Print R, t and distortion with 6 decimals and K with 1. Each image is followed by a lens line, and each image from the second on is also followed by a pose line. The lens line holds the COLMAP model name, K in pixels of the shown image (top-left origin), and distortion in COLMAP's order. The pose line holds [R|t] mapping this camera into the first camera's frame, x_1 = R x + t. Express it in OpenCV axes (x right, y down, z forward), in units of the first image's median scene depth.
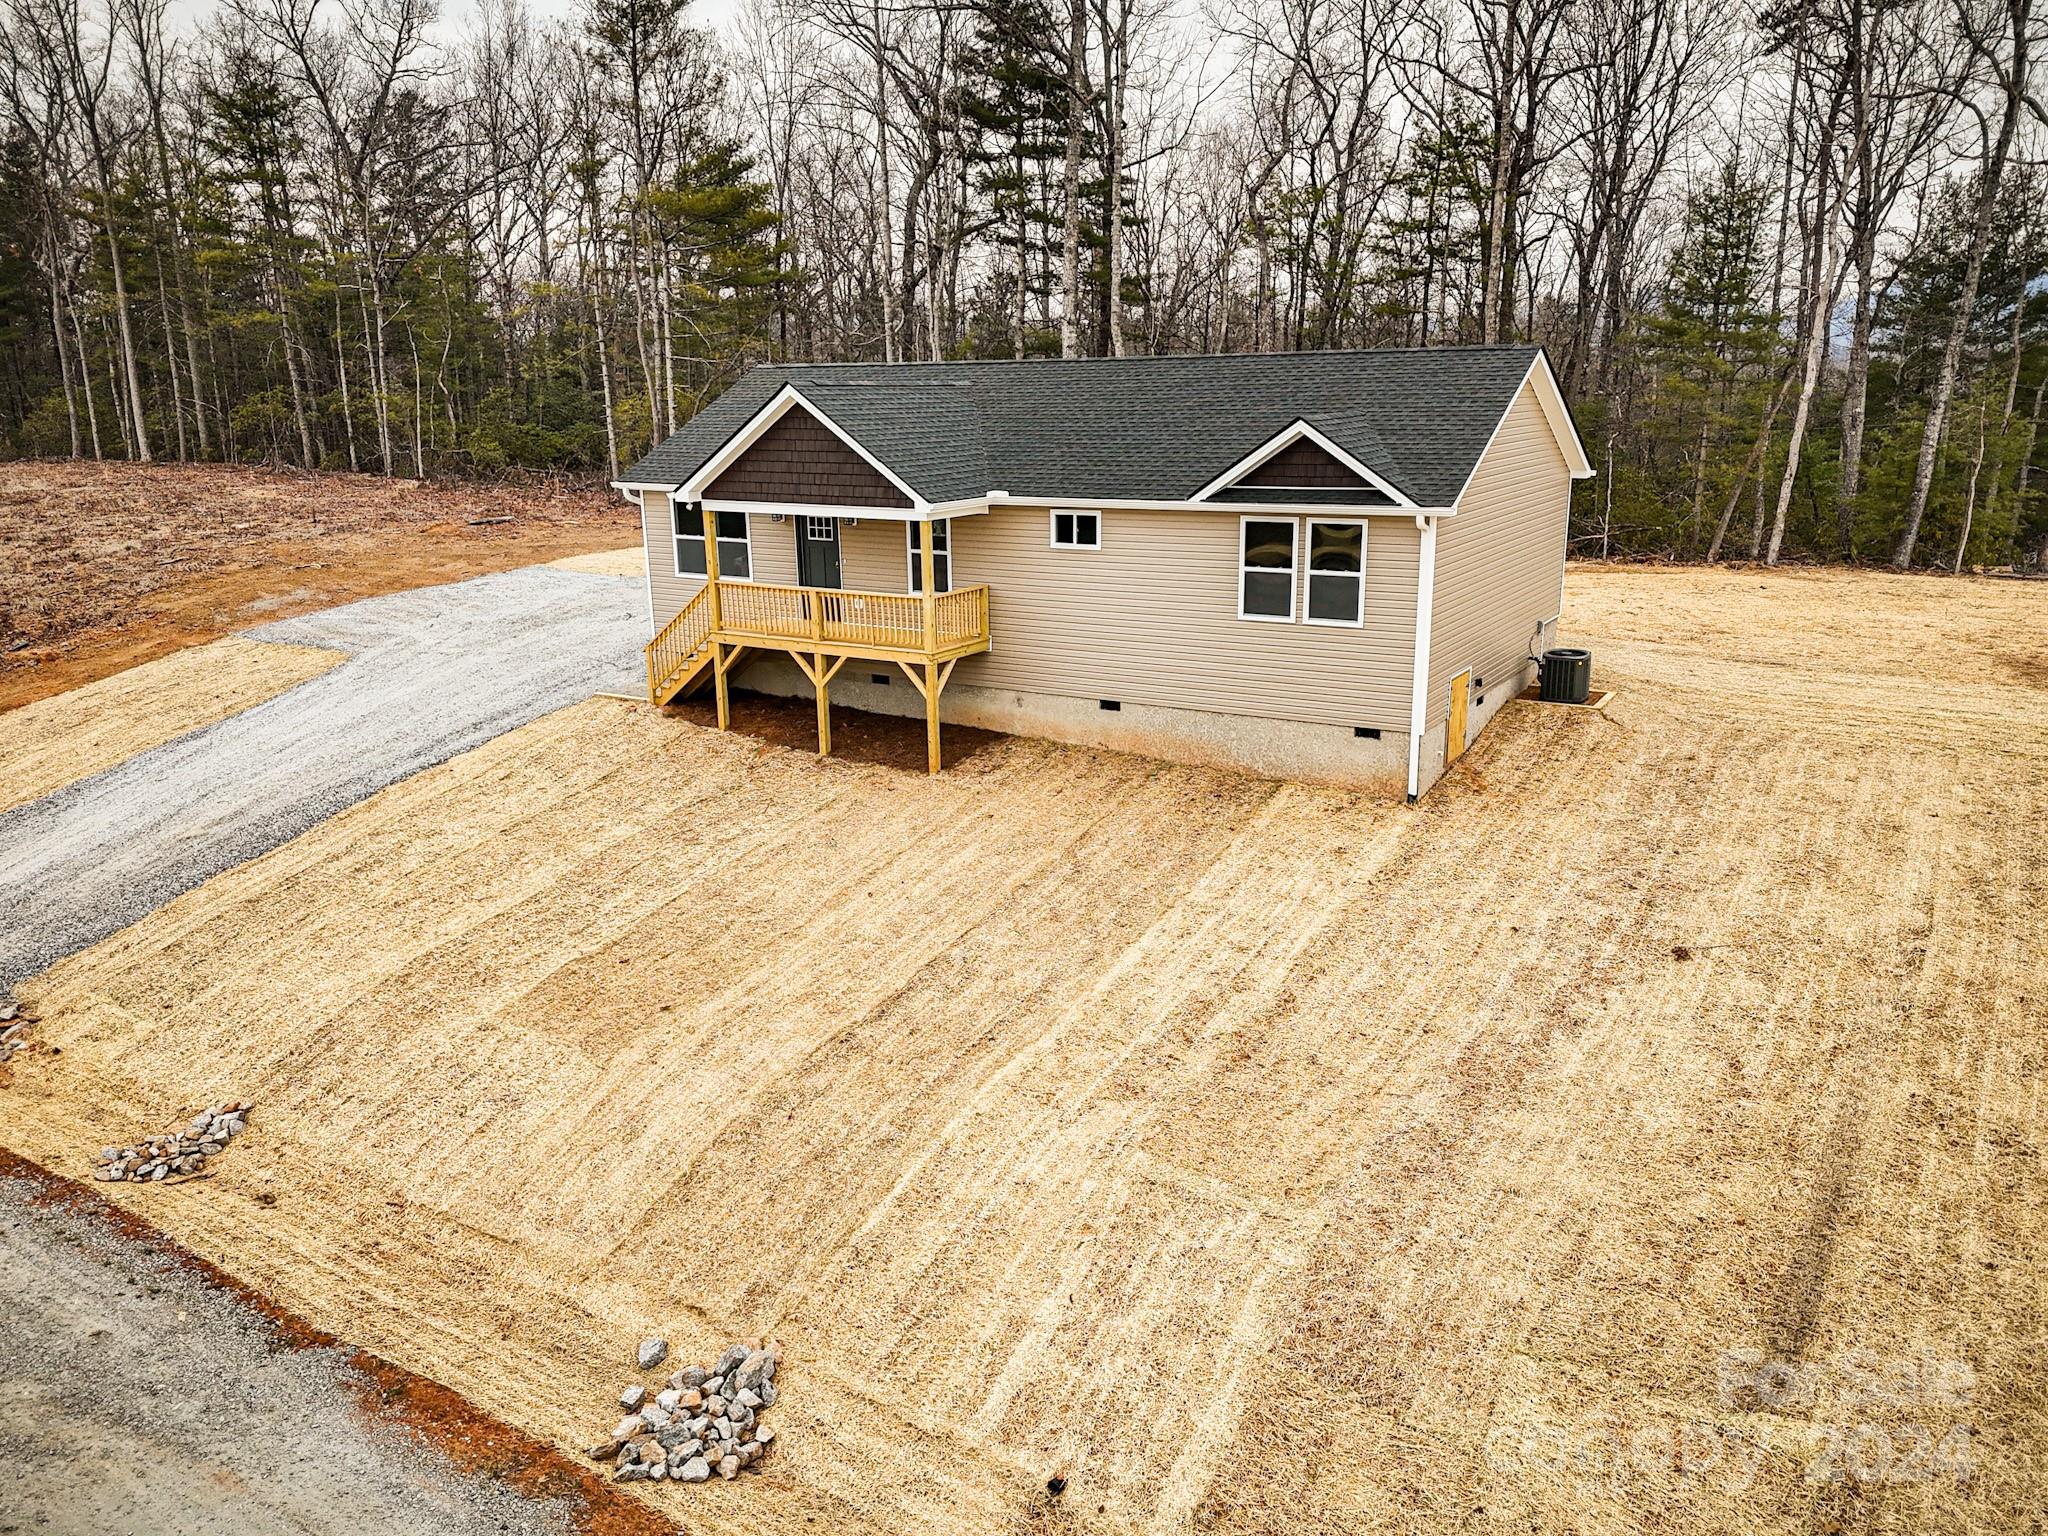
lens RADIAL K [[1508.0, 0, 1025.7], [0, 1508.0, 767.3], [0, 0, 1]] dist [0.078884, -0.072282]
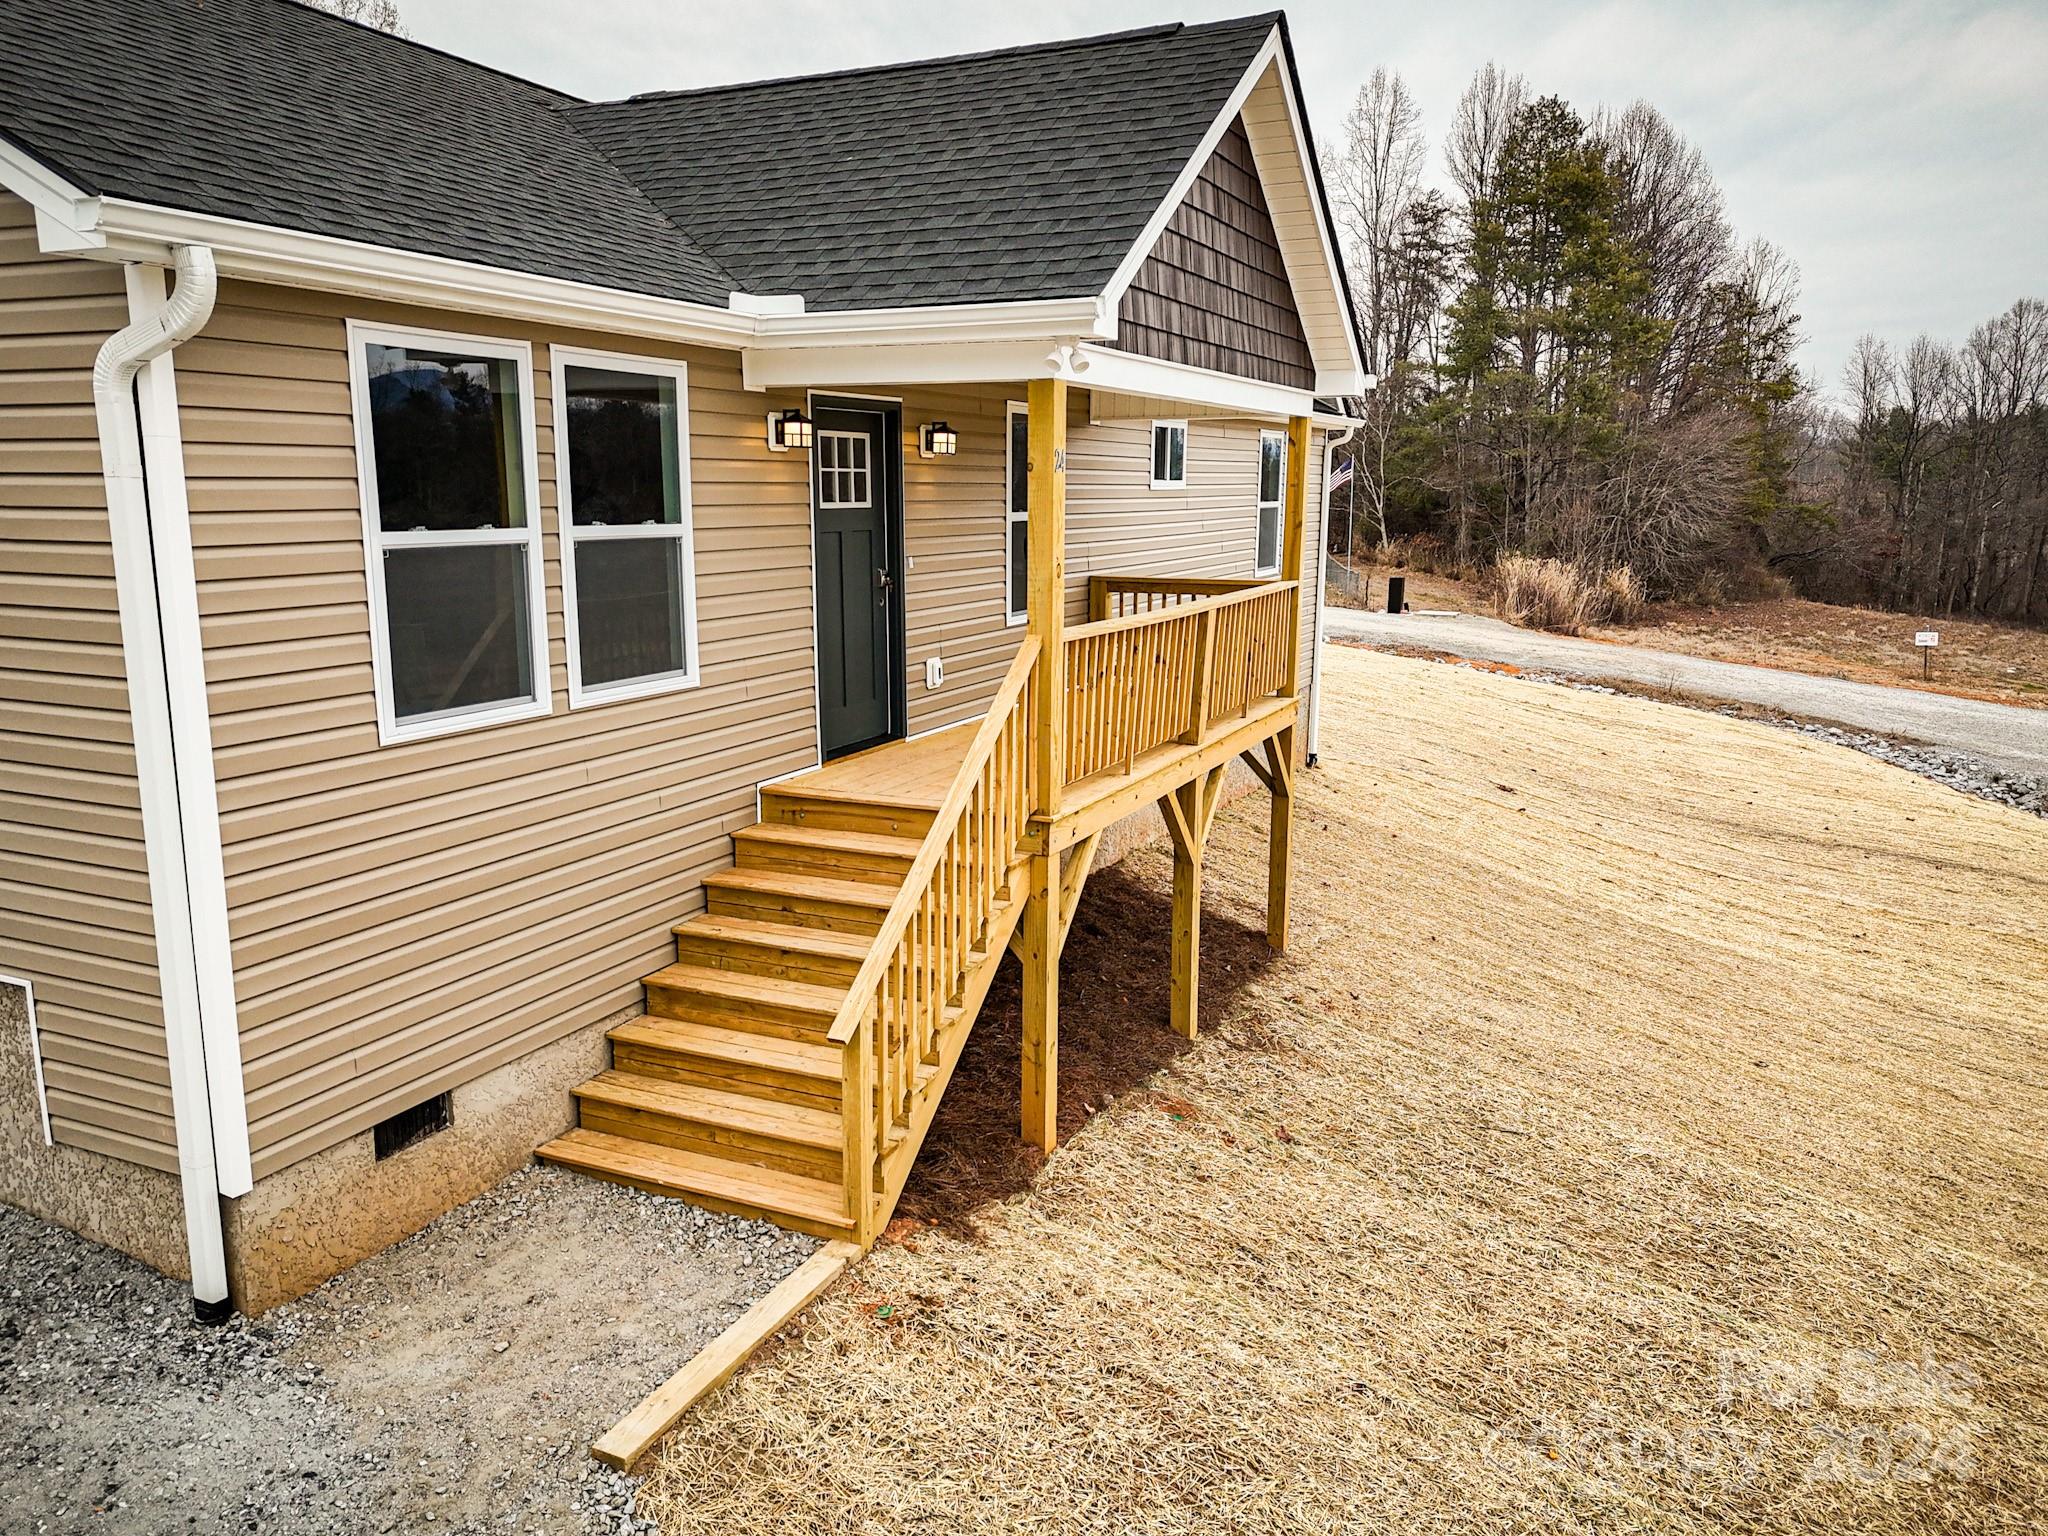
lens RADIAL K [[1508.0, 0, 1033.6], [0, 1508.0, 773.5], [0, 0, 1]] dist [0.078884, -0.072282]
pose [[-0.131551, -0.174611, 0.975810, -0.586480], [0.242421, 0.948811, 0.202461, -0.190799], [-0.961211, 0.263190, -0.082487, 1.256644]]
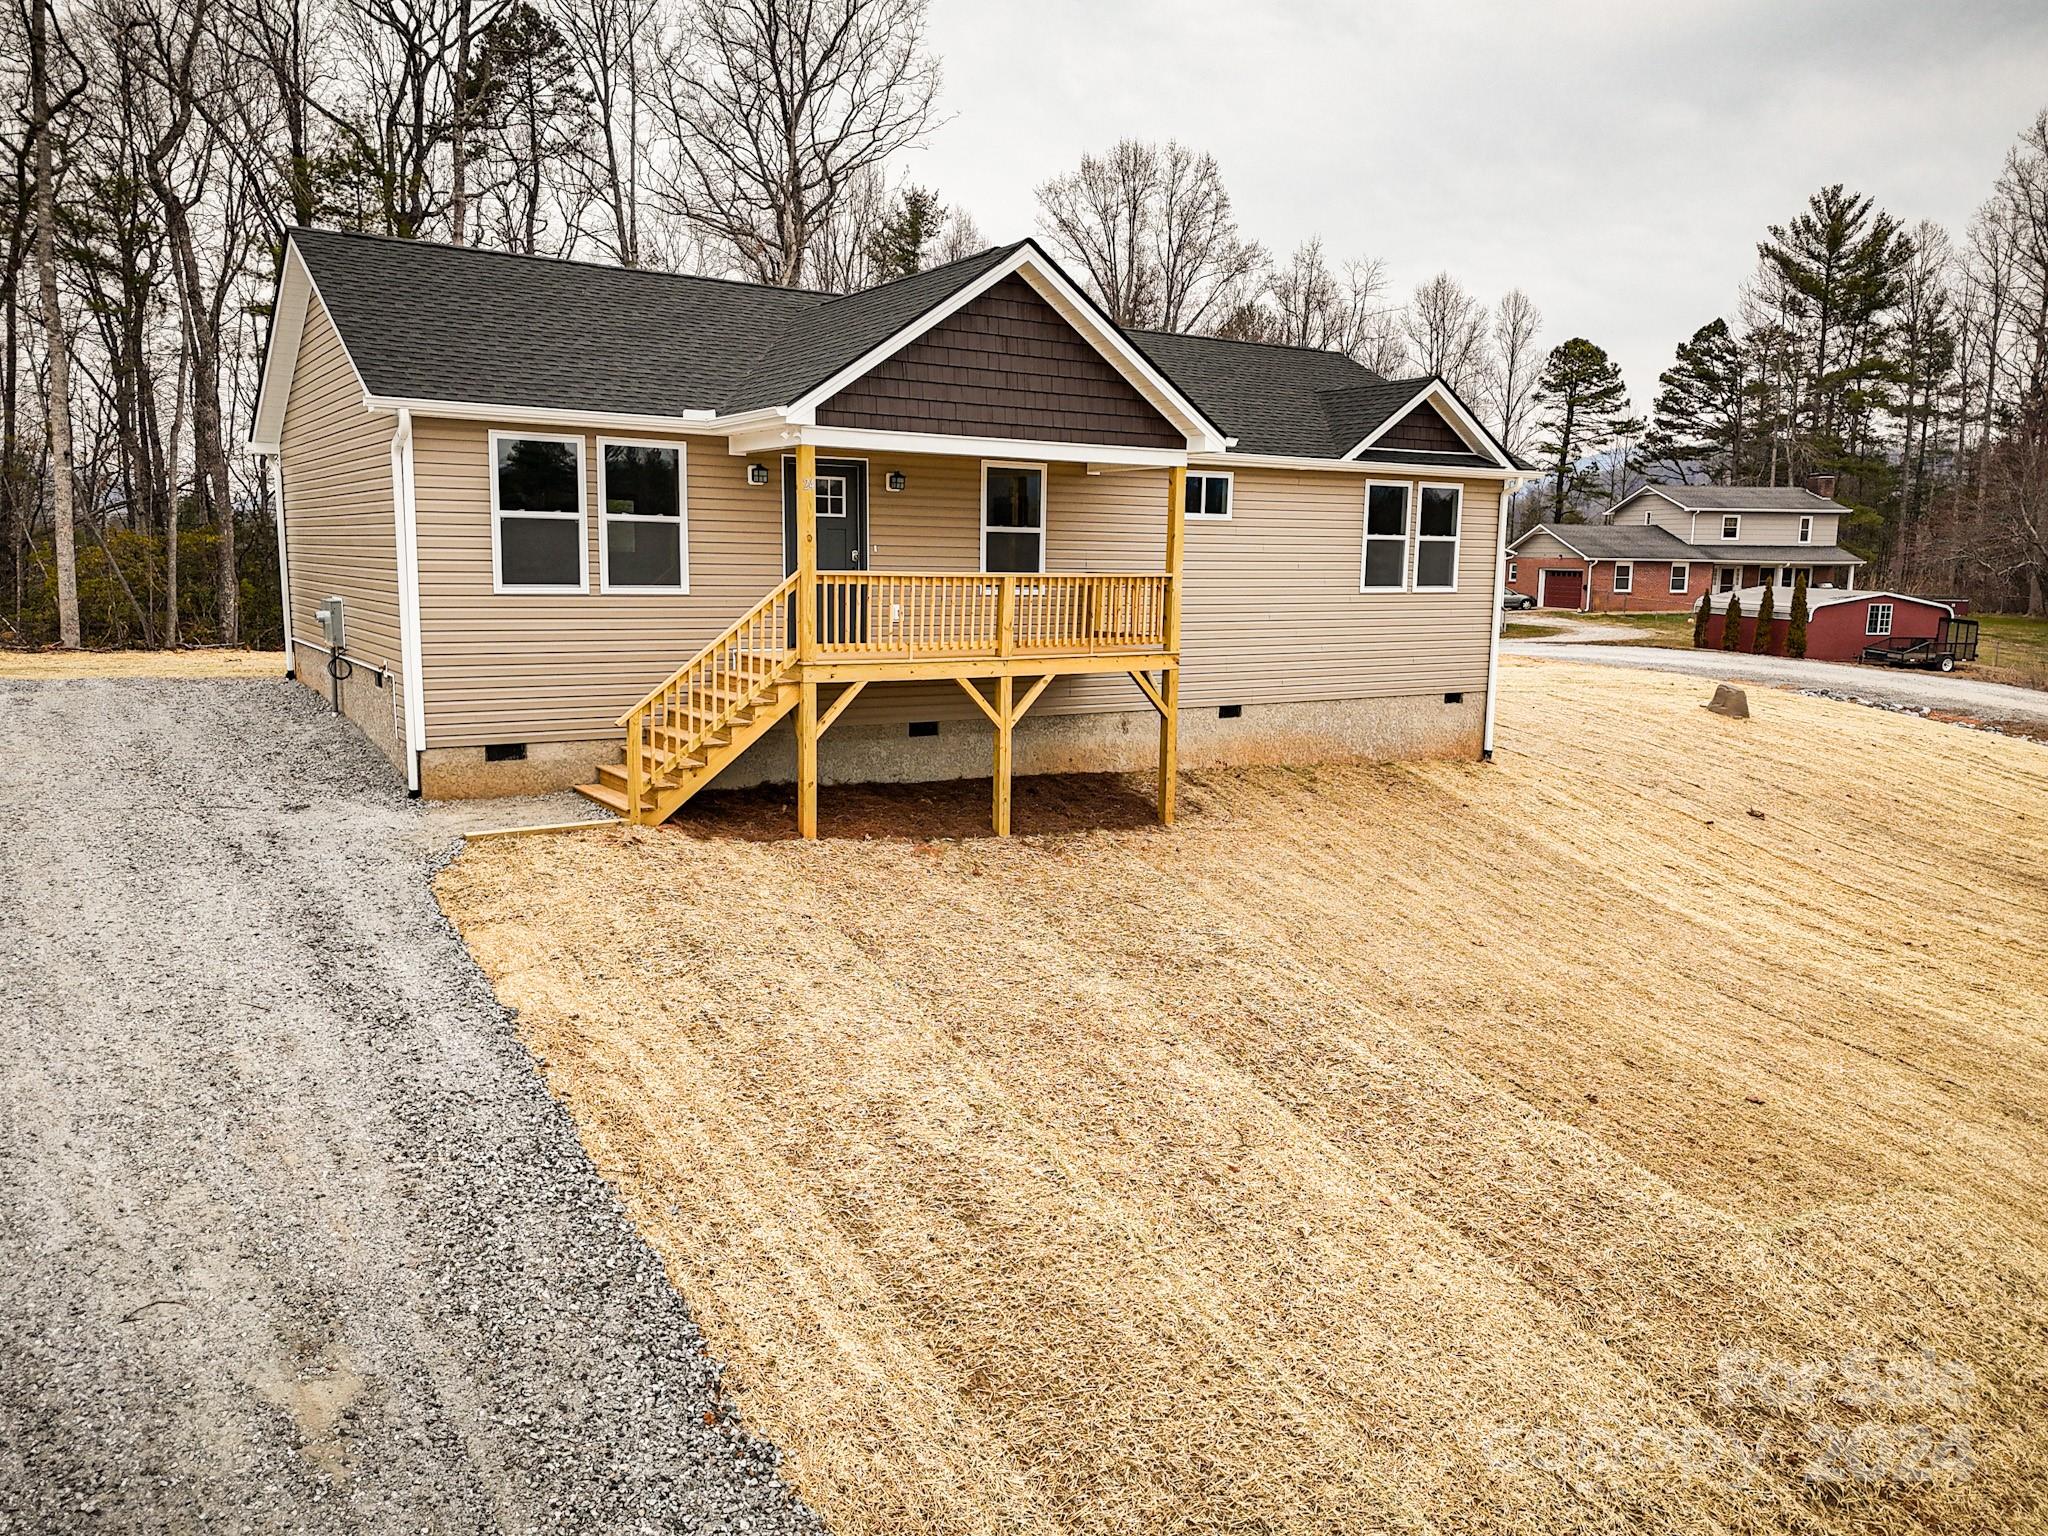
lens RADIAL K [[1508.0, 0, 1024.9], [0, 1508.0, 772.1], [0, 0, 1]] dist [0.078884, -0.072282]
pose [[0.420599, -0.107136, 0.900899, -0.833832], [0.206377, 0.978268, 0.019987, -0.055219], [-0.883462, 0.177518, 0.433569, 0.851230]]
